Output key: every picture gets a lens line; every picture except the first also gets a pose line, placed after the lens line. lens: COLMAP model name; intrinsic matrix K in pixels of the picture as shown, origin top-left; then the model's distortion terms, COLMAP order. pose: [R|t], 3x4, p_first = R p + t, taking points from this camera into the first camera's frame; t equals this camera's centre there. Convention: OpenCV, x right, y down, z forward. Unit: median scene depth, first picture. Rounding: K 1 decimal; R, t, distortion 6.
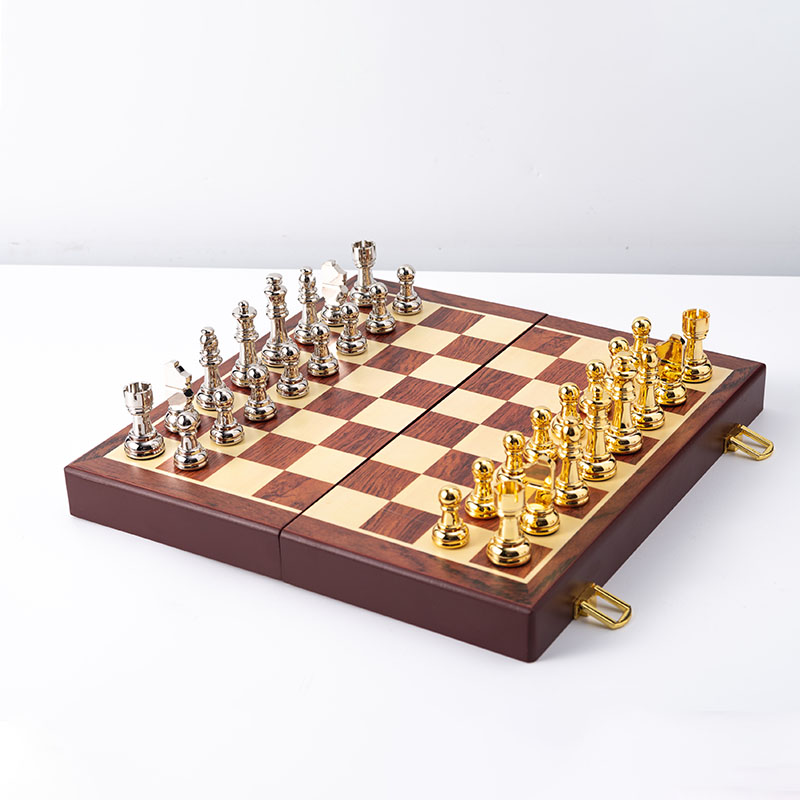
lens RADIAL K [[1839.1, 0, 416.4], [0, 1839.1, 399.6], [0, 0, 1]] dist [0.005575, 0.095736]
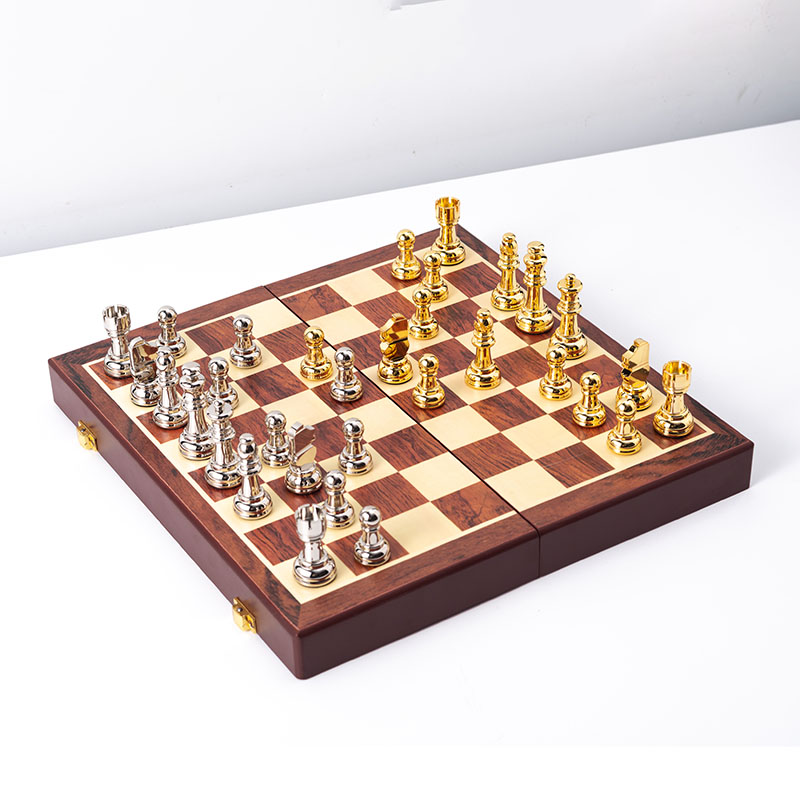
lens RADIAL K [[2028.7, 0, 400.6], [0, 2028.7, 358.7], [0, 0, 1]] dist [0.003358, 0.032832]
pose [[0.453099, -0.479264, 0.751670, -0.837784], [0.421836, 0.858081, 0.292833, -0.343503], [-0.785338, 0.184399, 0.590966, 0.346467]]
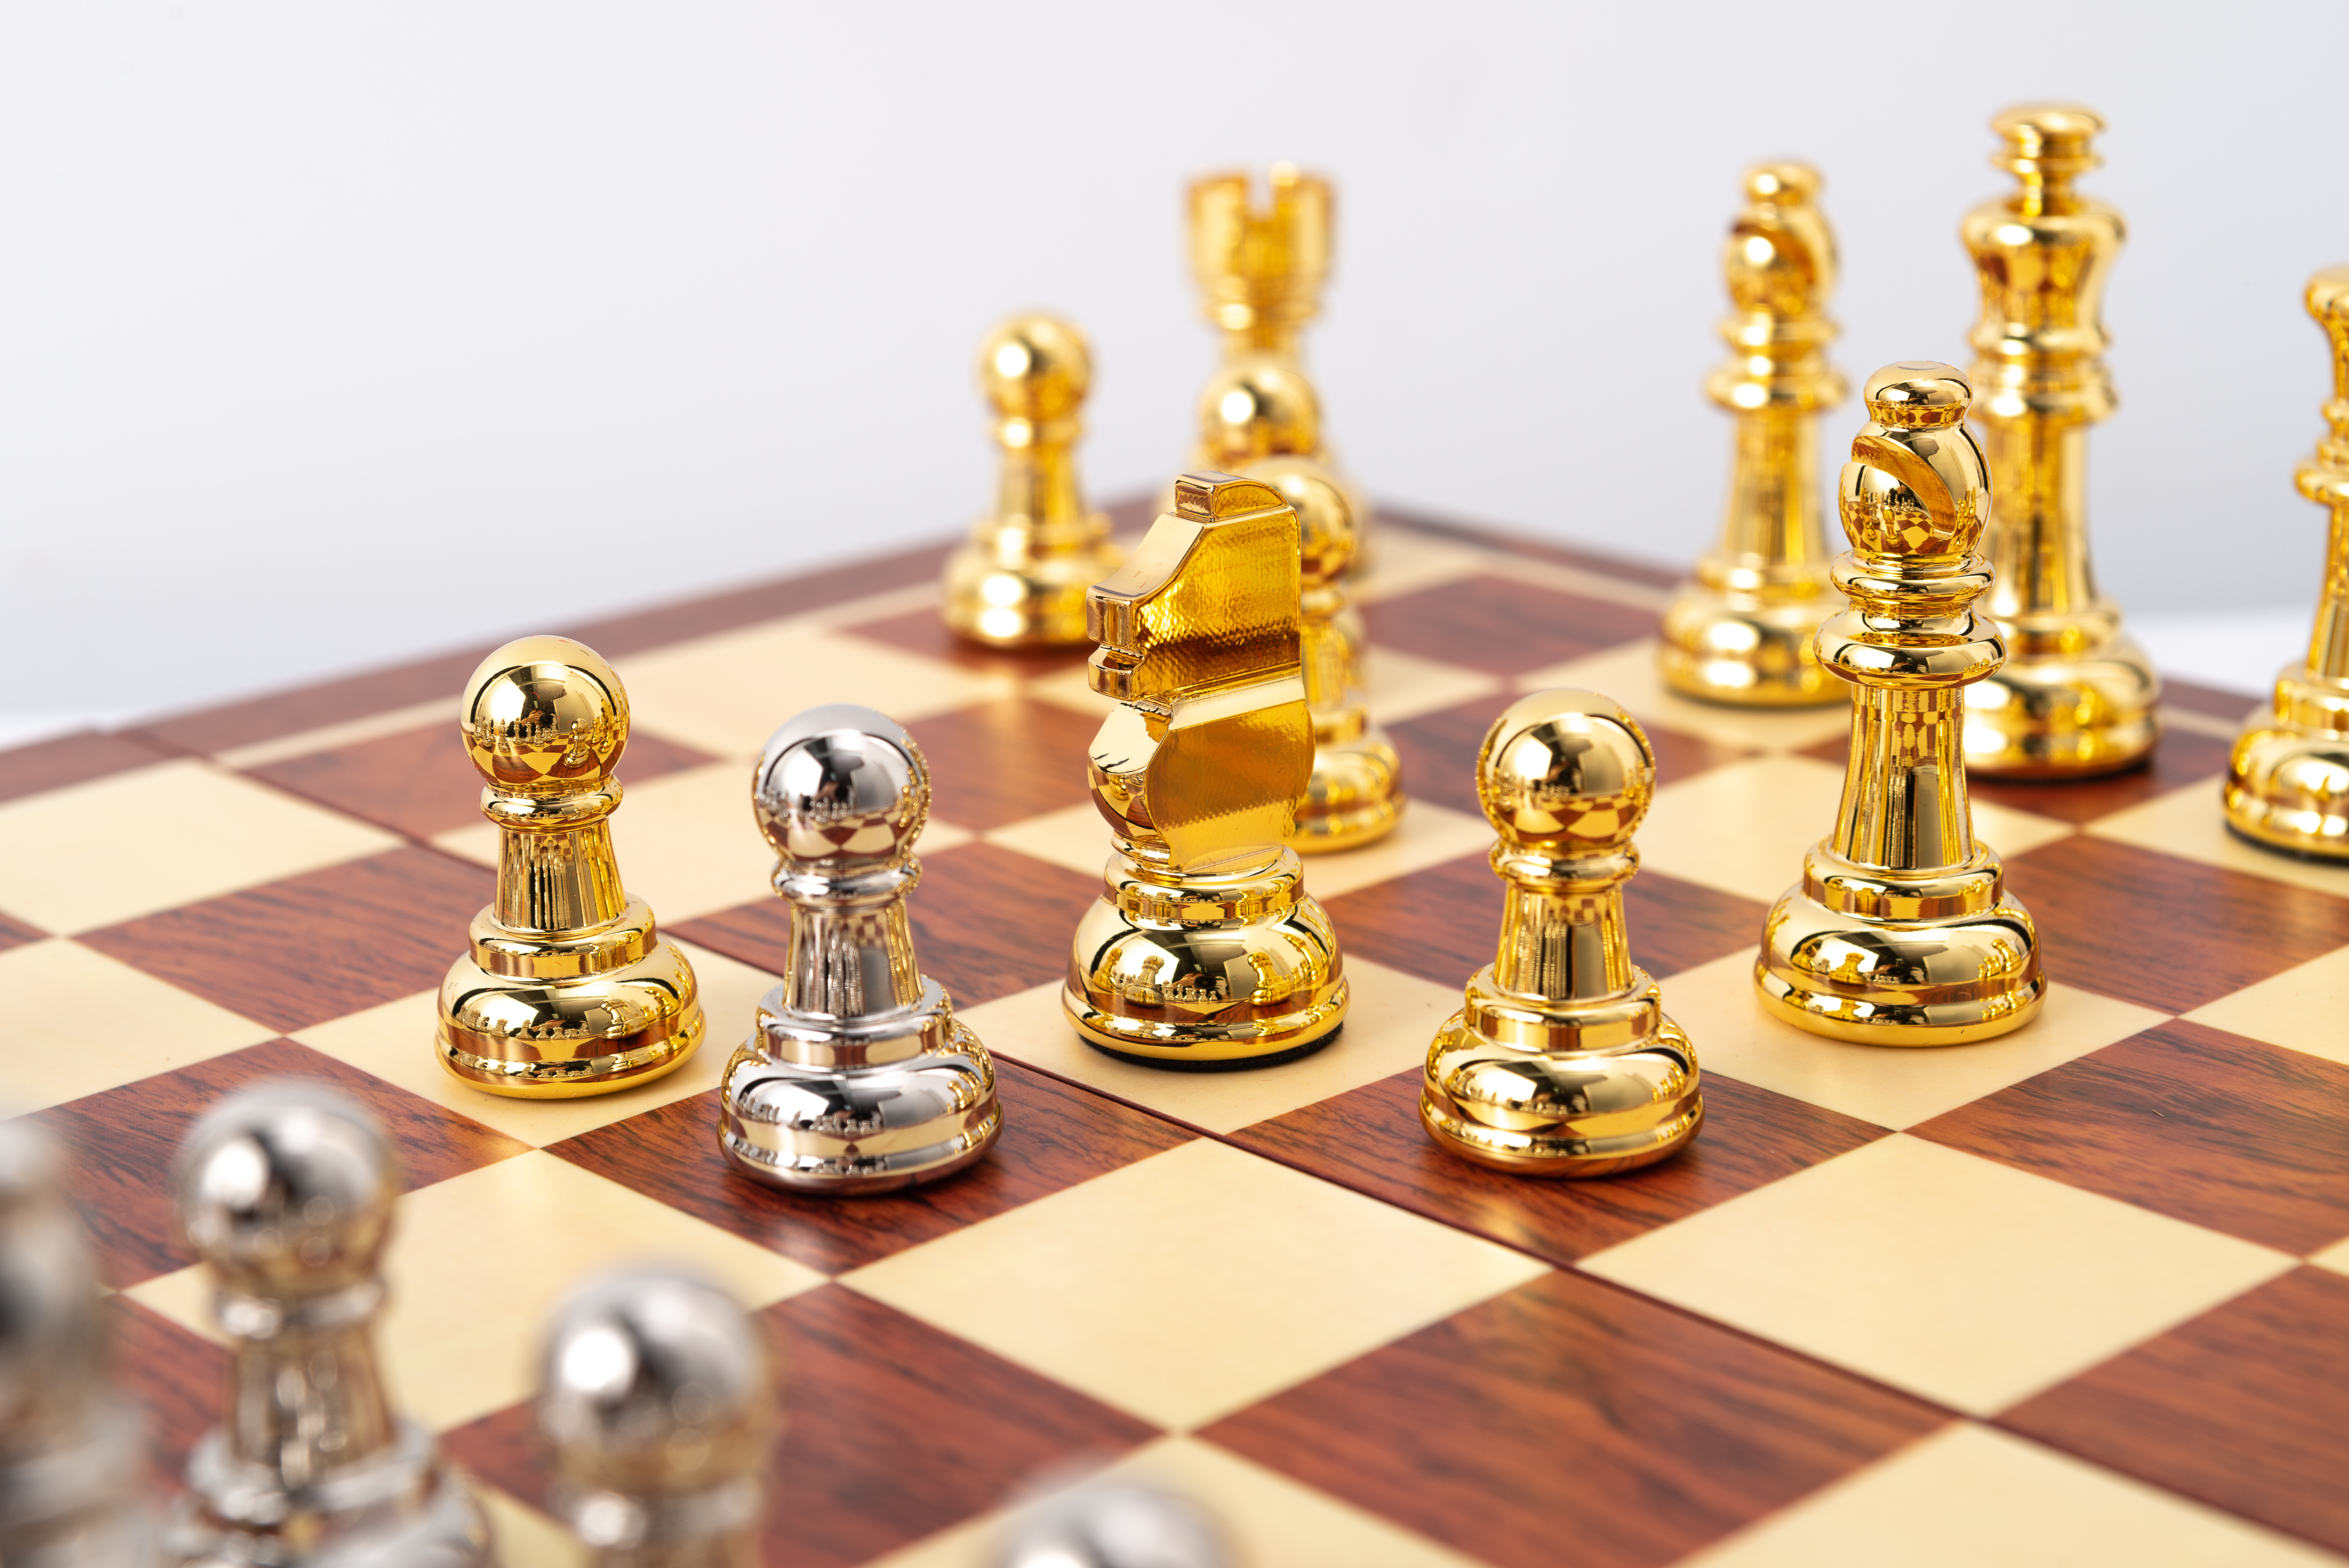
lens RADIAL K [[4448.1, 0, 1174.5], [0, 4448.1, 784.0], [0, 0, 1]] dist [-0.024354, -0.054334]
pose [[0.273848, -0.262329, 0.925306, -0.263672], [0.454844, 0.883020, 0.115727, -0.050633], [-0.847422, 0.389178, 0.361132, 0.915645]]
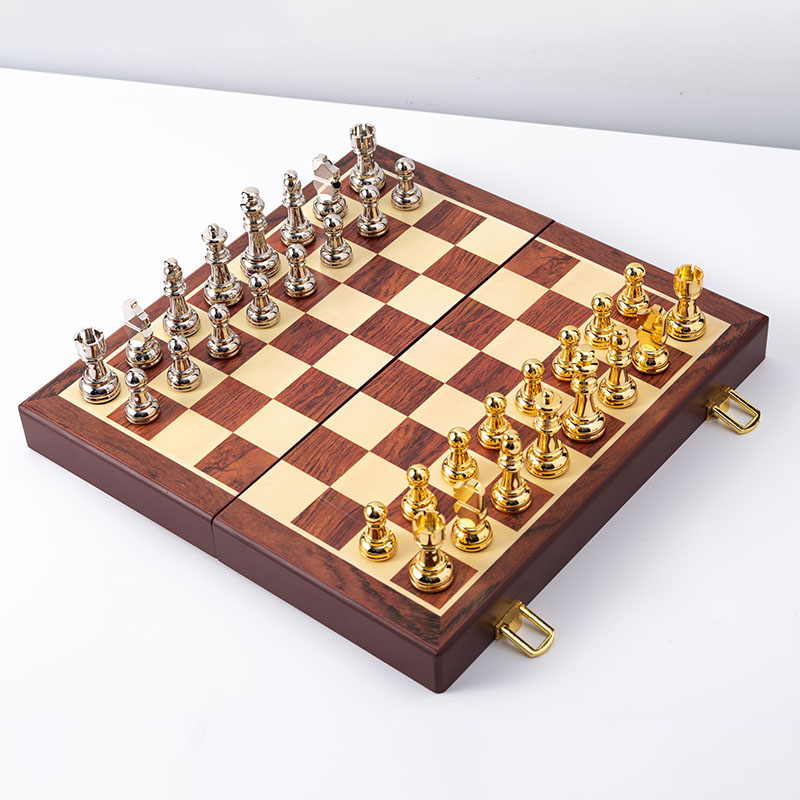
lens RADIAL K [[2028.7, 0, 400.6], [0, 2028.7, 358.7], [0, 0, 1]] dist [0.003358, 0.032832]
pose [[0.990562, 0.074238, -0.115220, 0.134550], [-0.042084, 0.964745, 0.259798, -0.276548], [0.130445, -0.252497, 0.958764, -0.013176]]
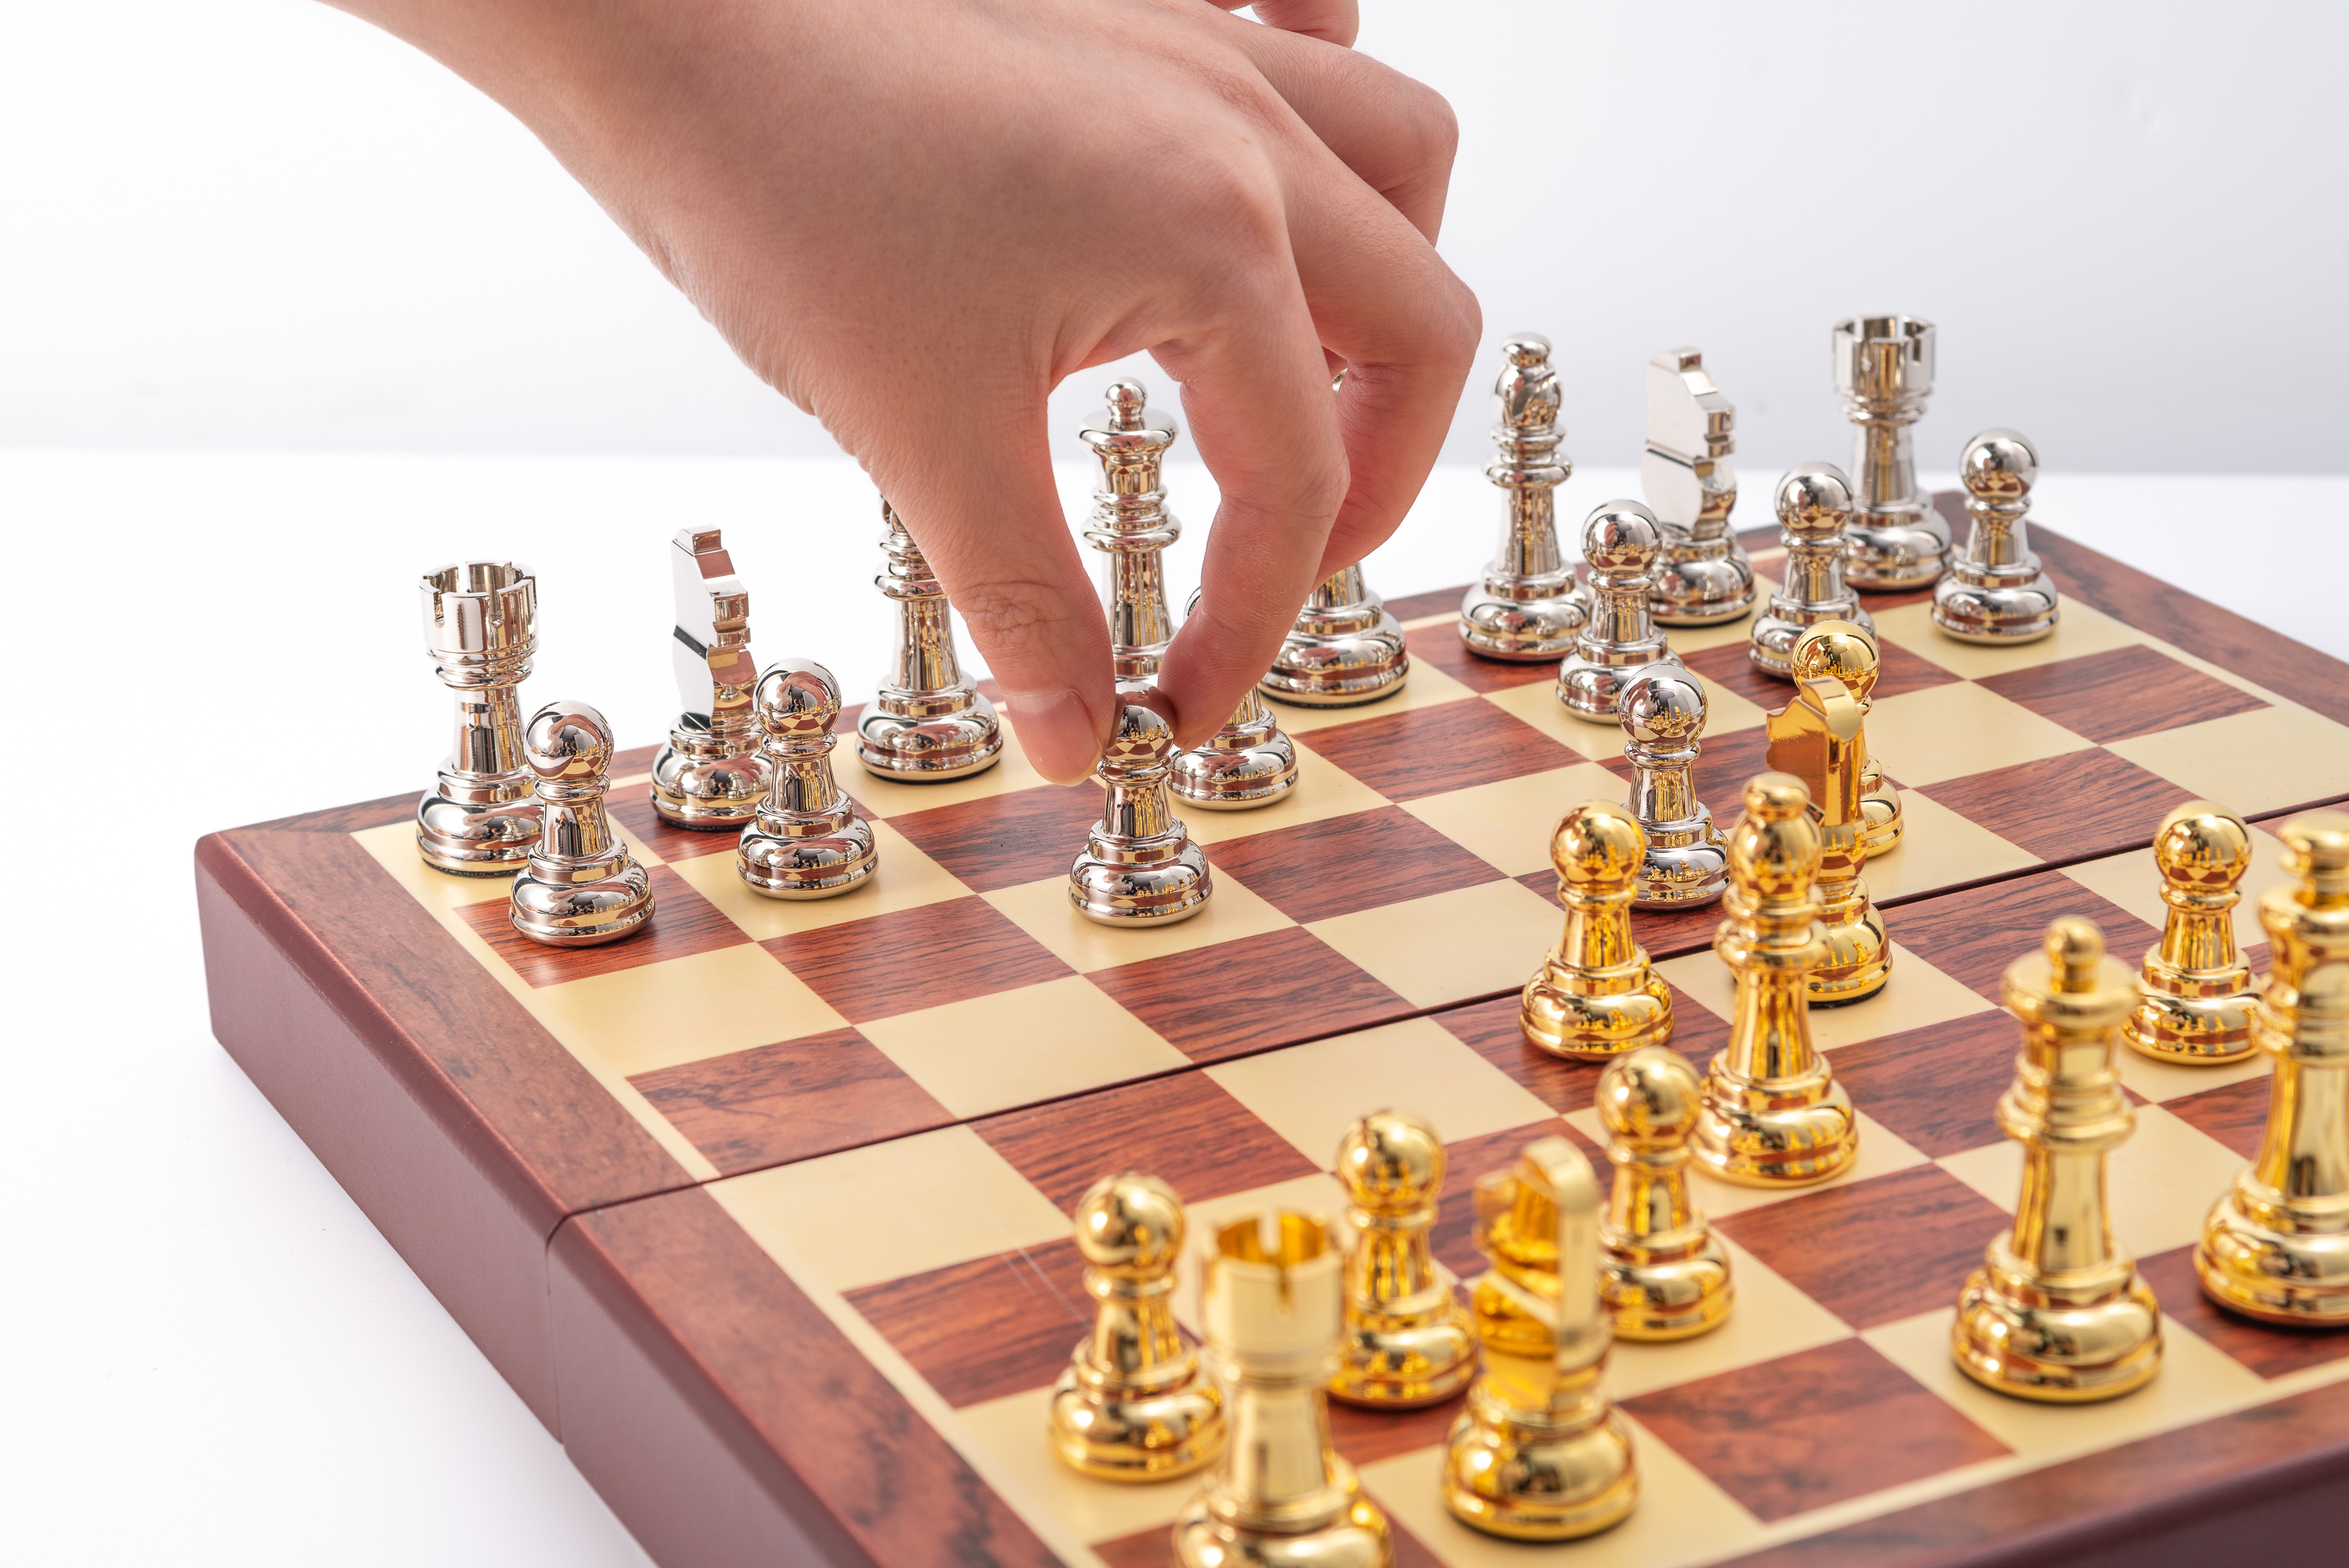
lens RADIAL K [[5341.1, 0, 1174.5], [0, 5341.1, 784.0], [0, 0, 1]] dist [-0.356975, -0.113340]
pose [[0.847888, 0.196185, -0.492542, 0.280103], [-0.240774, 0.970176, -0.028049, 0.017532], [0.472349, 0.142374, 0.869837, 0.420996]]
